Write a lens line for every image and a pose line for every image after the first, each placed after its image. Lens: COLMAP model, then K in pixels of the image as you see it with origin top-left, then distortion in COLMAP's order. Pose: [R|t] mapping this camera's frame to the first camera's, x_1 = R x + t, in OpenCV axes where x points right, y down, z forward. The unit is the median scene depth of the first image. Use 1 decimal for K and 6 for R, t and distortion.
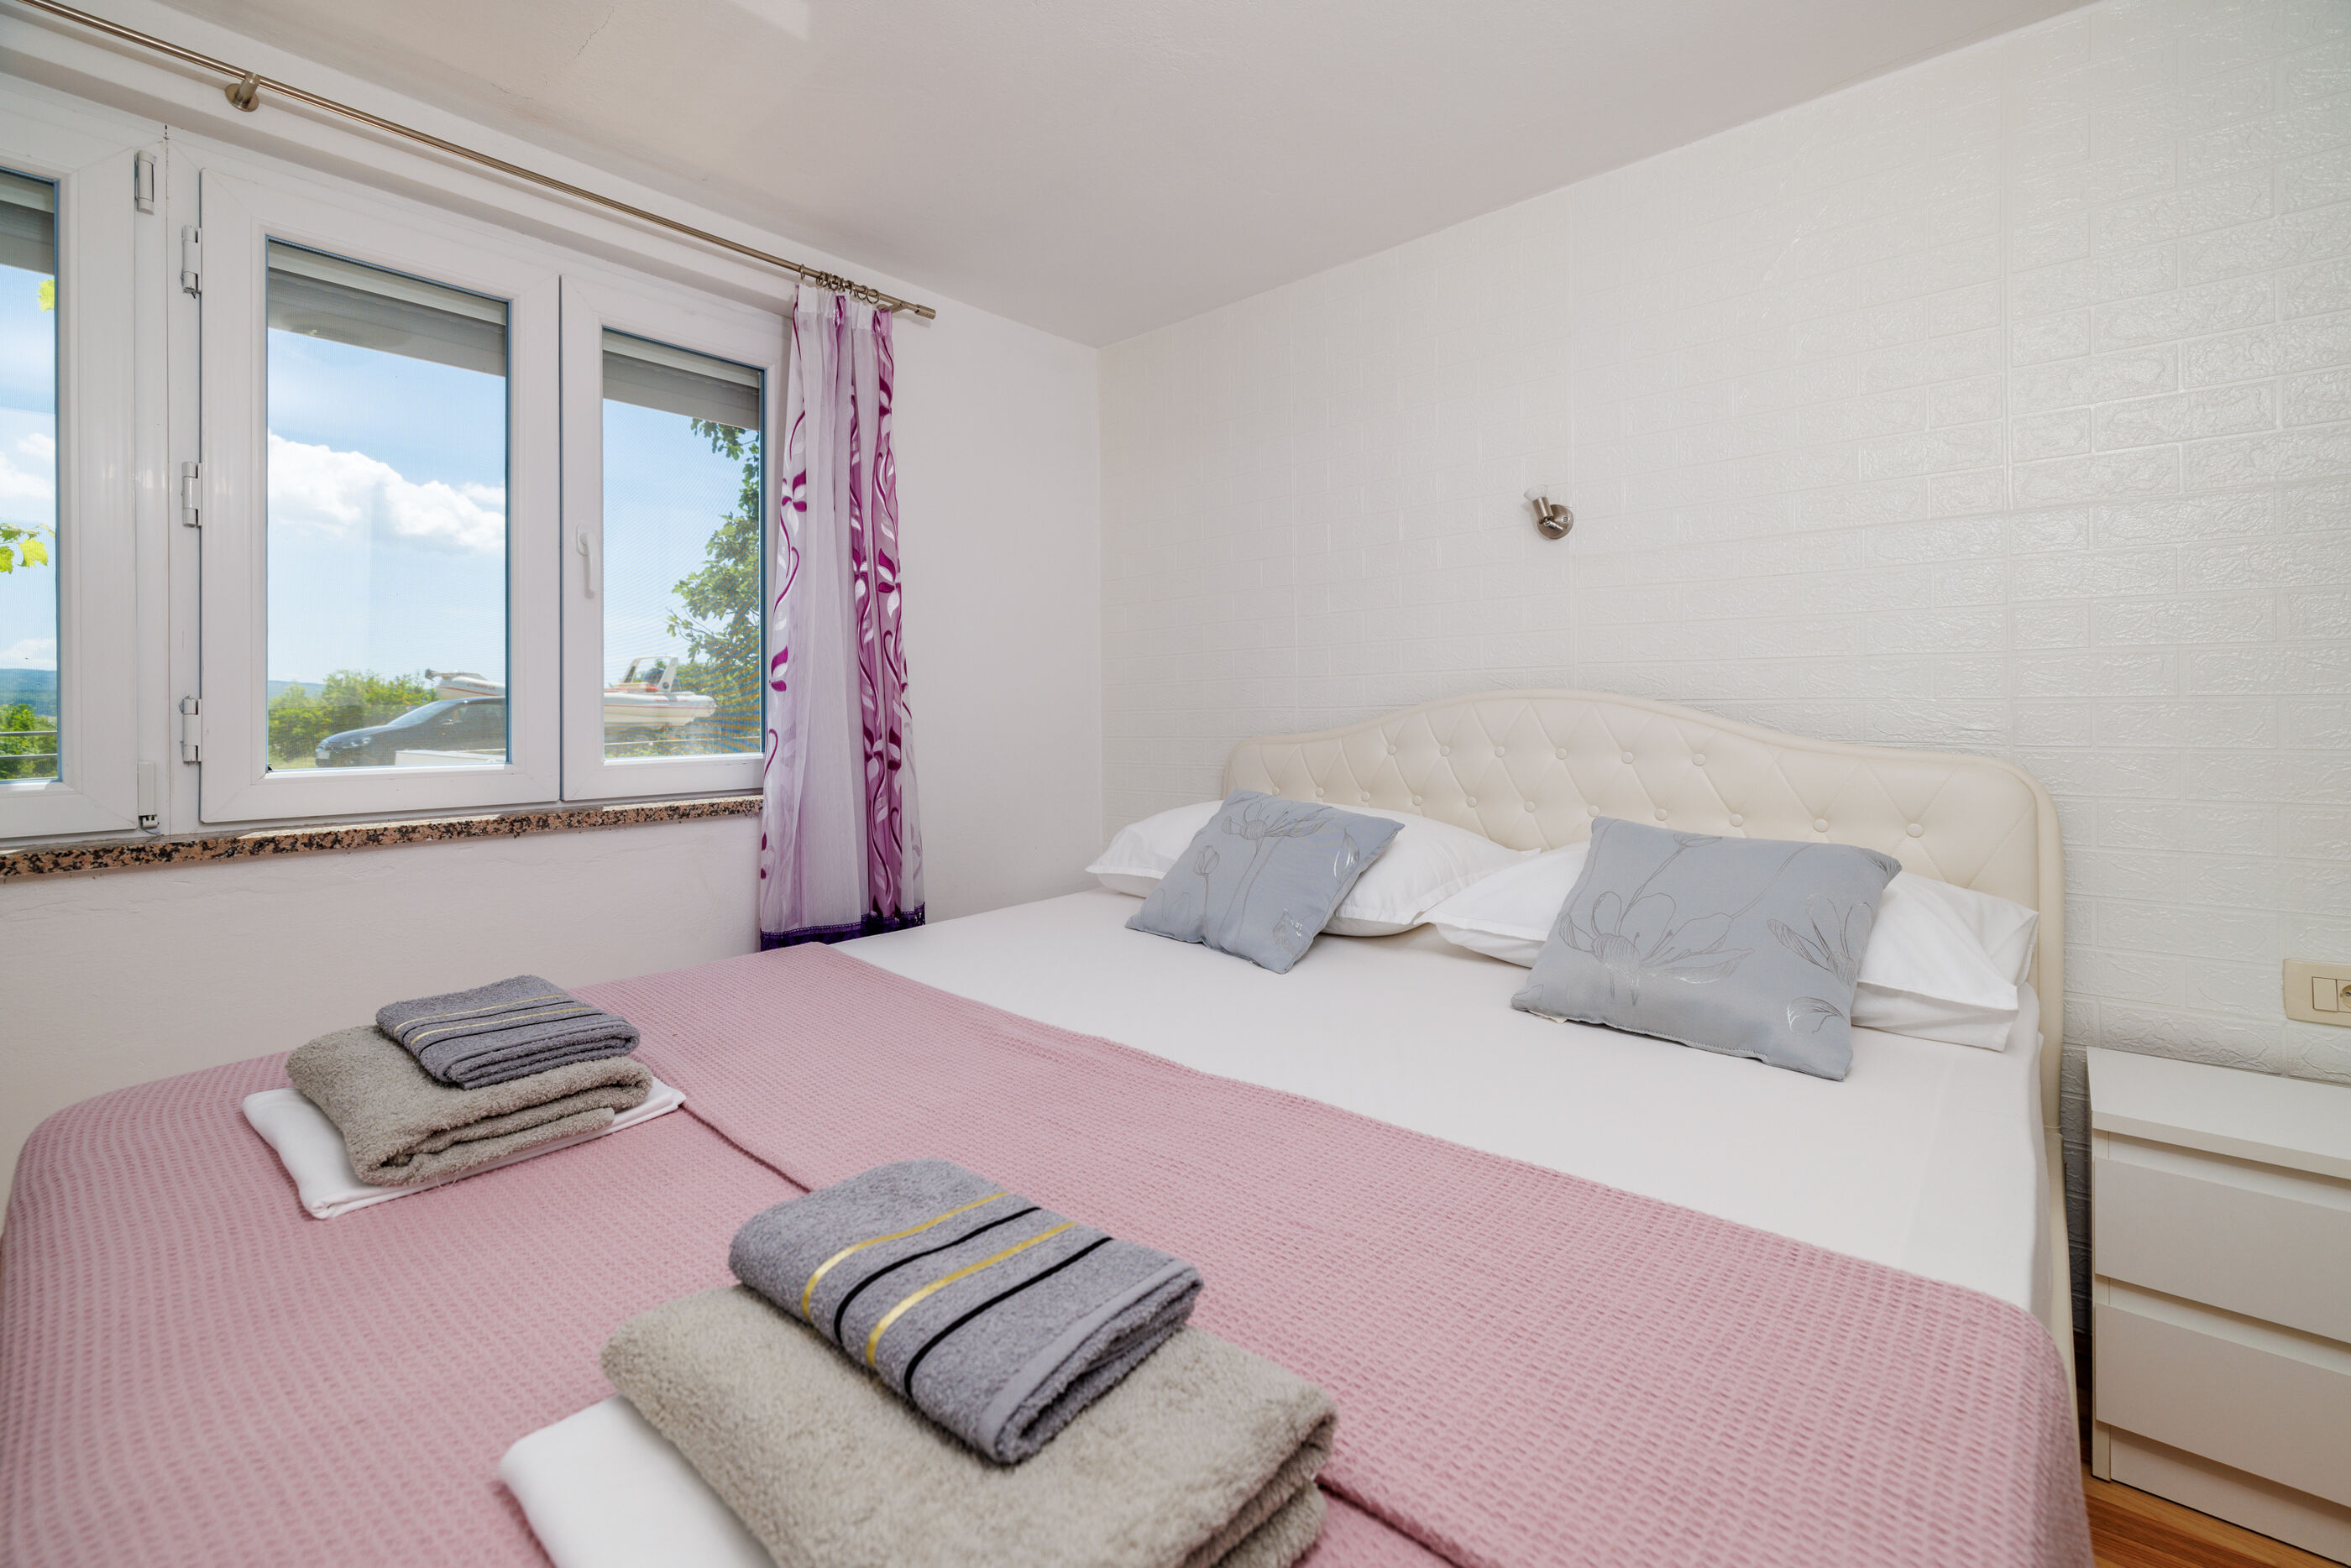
lens RADIAL K [[1003.9, 0, 1173.1], [0, 1003.9, 708.9], [0, 0, 1]] dist [0.001192, 0.000144]
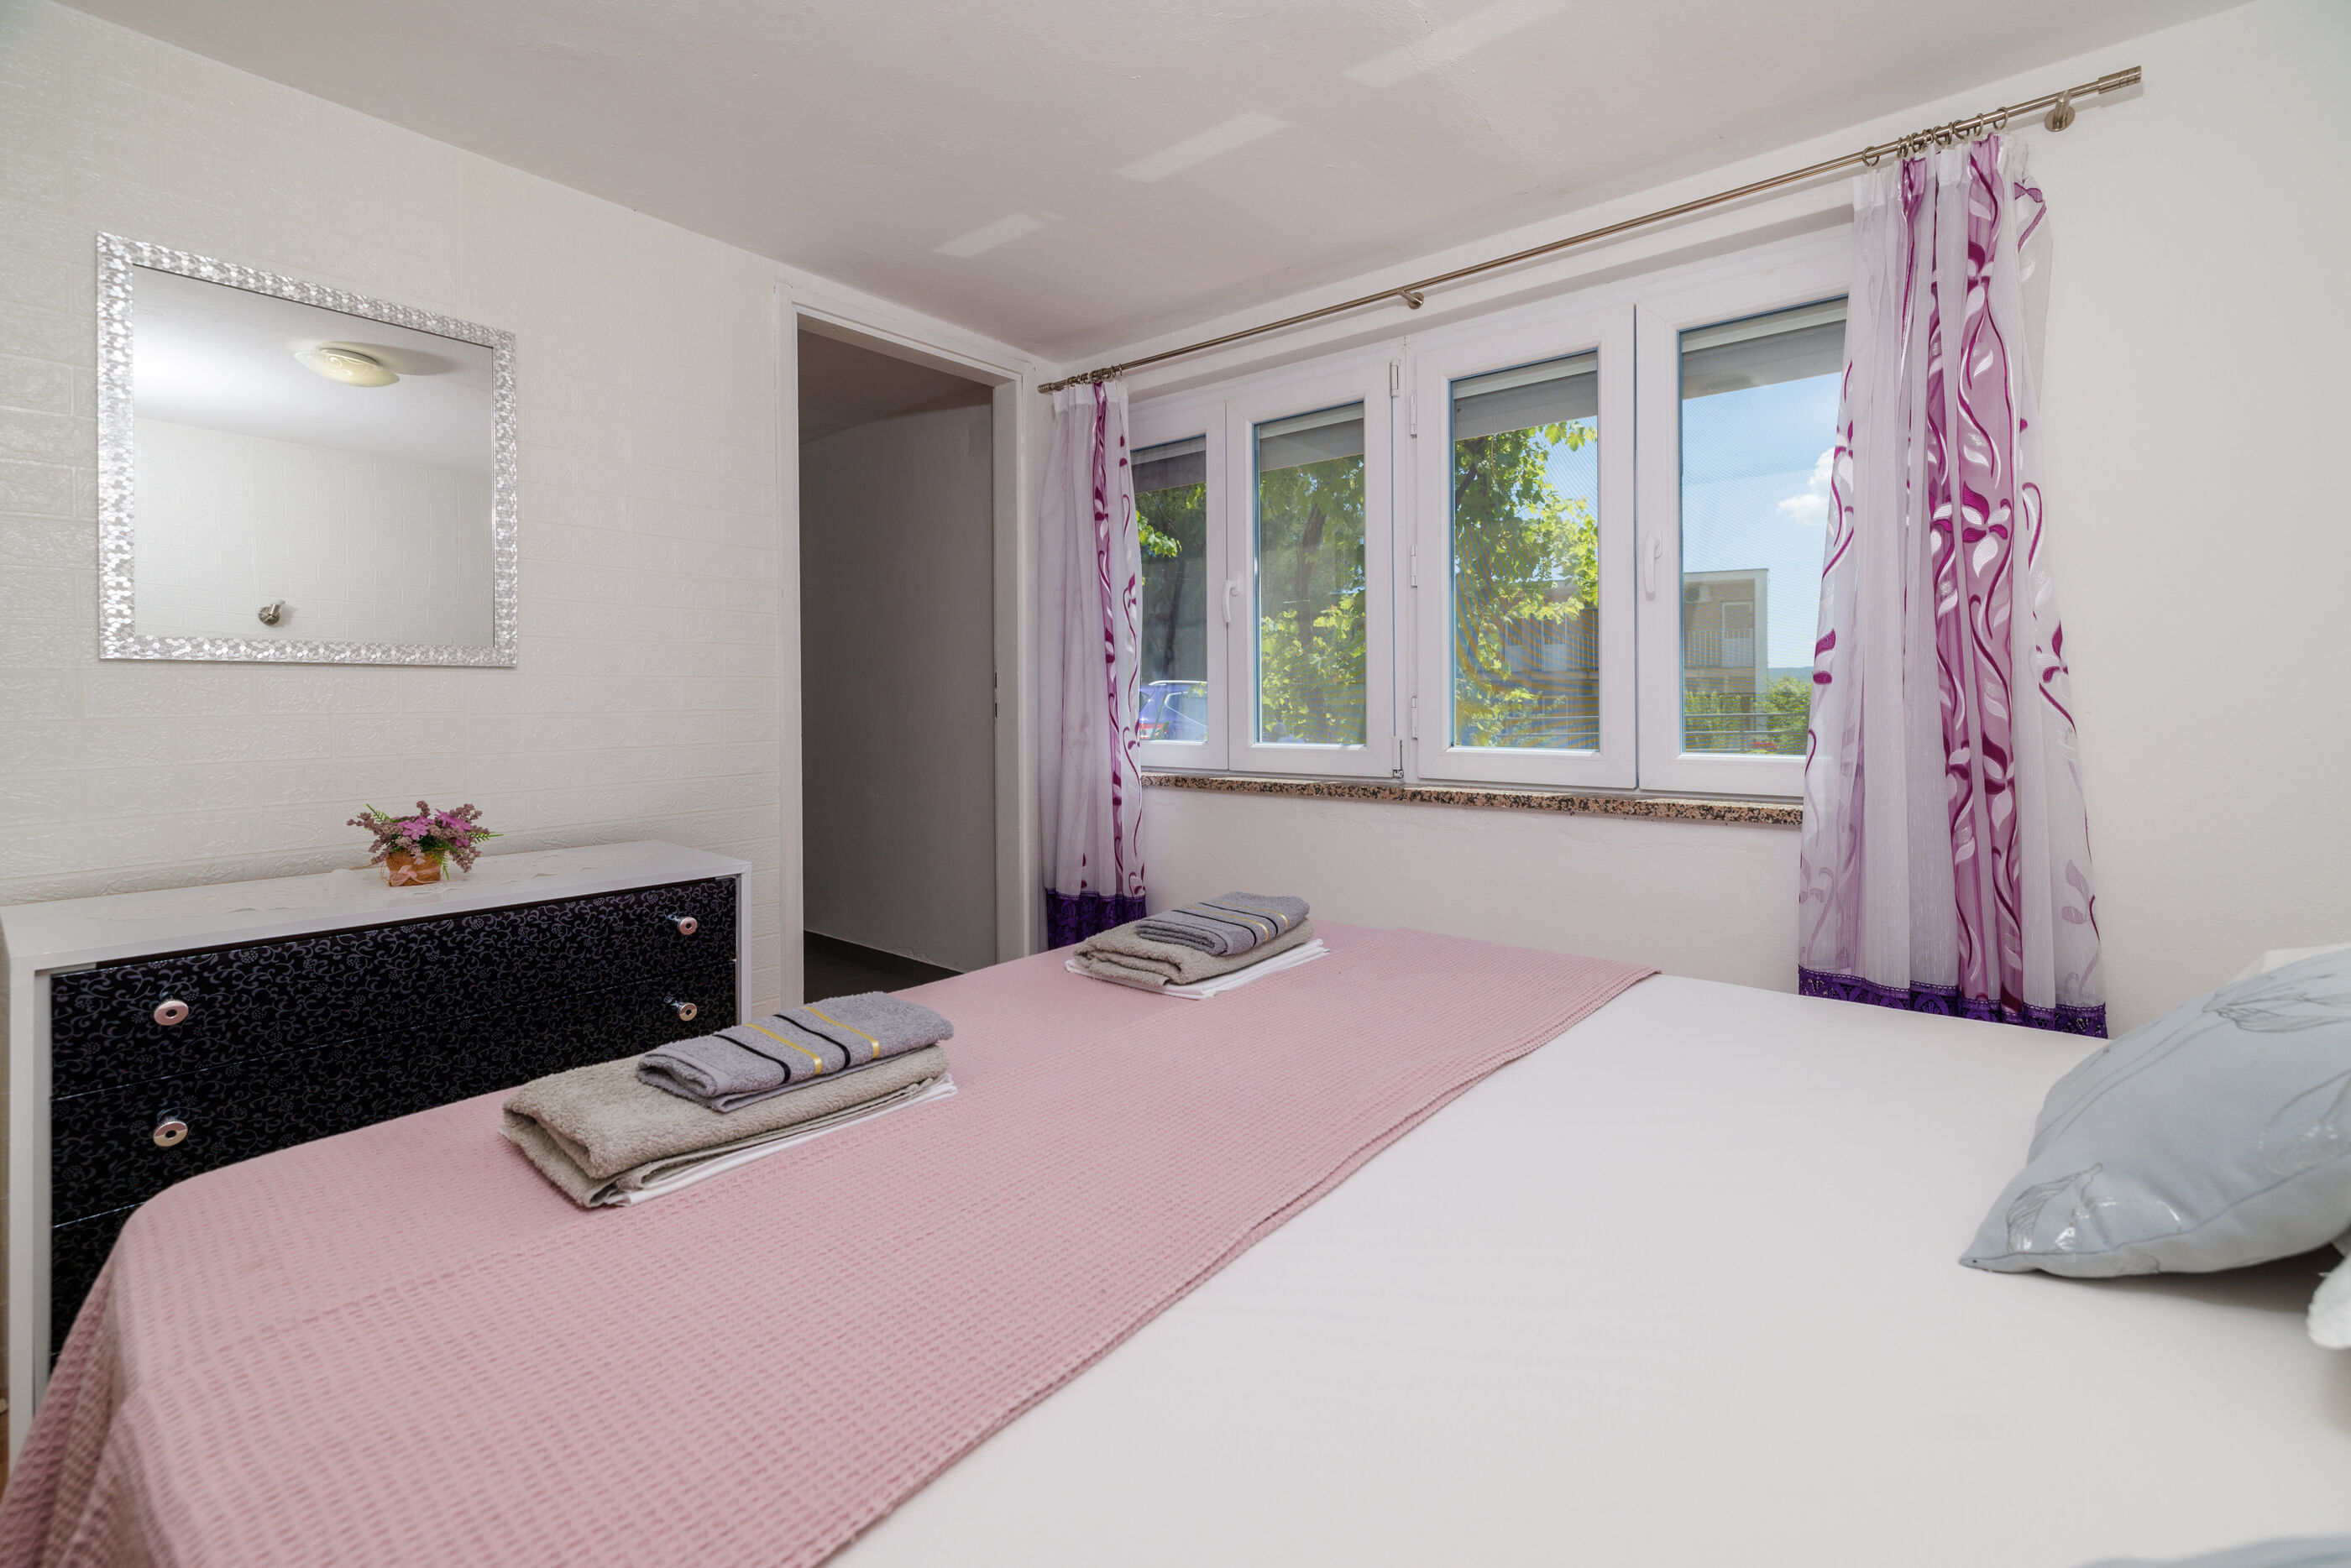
lens RADIAL K [[1008.0, 0, 1186.0], [0, 1008.0, 701.0], [0, 0, 1]] dist [-0.000162, 0.000113]
pose [[0.033126, 0.005078, -0.999438, 0.445534], [0.006413, 0.999965, 0.005293, -0.011792], [0.999431, -0.006584, 0.033093, 0.459891]]
